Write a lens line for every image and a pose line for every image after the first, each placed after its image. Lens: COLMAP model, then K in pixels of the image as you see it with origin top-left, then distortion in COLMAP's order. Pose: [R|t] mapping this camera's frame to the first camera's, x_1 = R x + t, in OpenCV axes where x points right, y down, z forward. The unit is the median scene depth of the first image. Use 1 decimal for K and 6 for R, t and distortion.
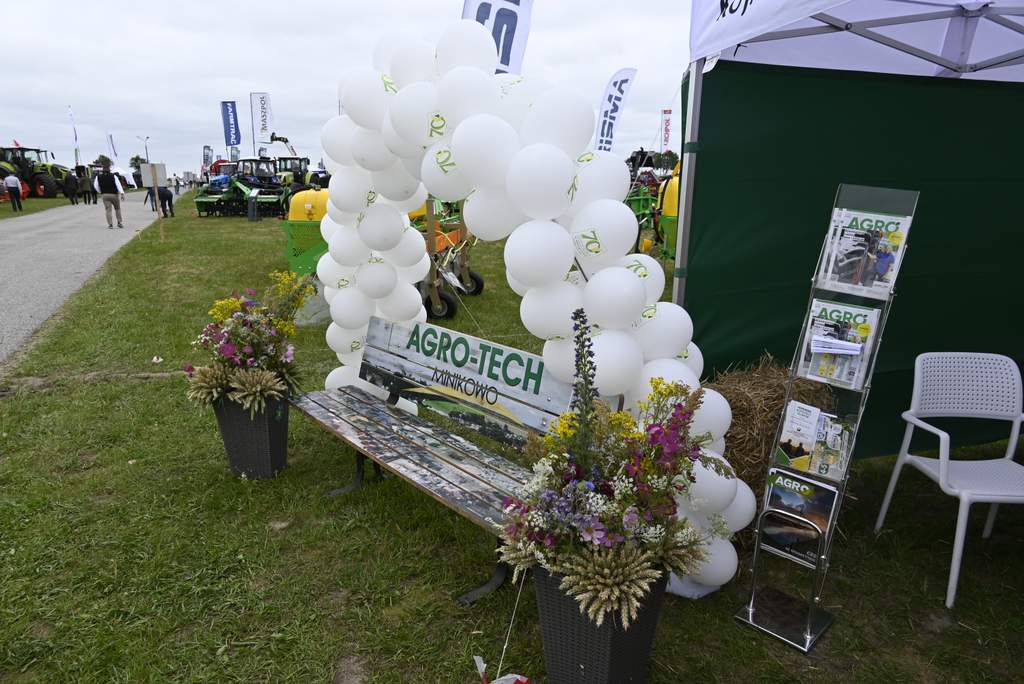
lens RADIAL K [[700.9, 0, 512.1], [0, 700.9, 341.9], [0, 0, 1]] dist [-0.000497, -0.005130]
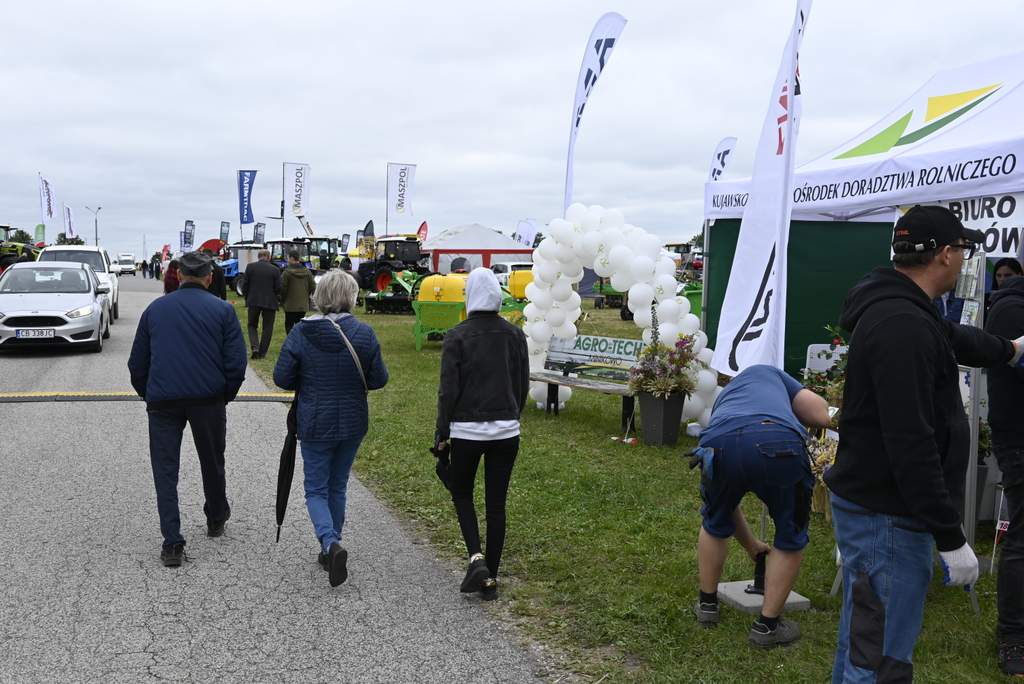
lens RADIAL K [[1096.2, 0, 510.0], [0, 1096.2, 342.3], [0, 0, 1]] dist [-0.018973, 0.000000]
pose [[0.997125, 0.013596, -0.074543, -0.103159], [-0.025292, 0.987071, -0.158274, 0.518852], [0.071427, 0.159704, 0.984577, -2.227409]]
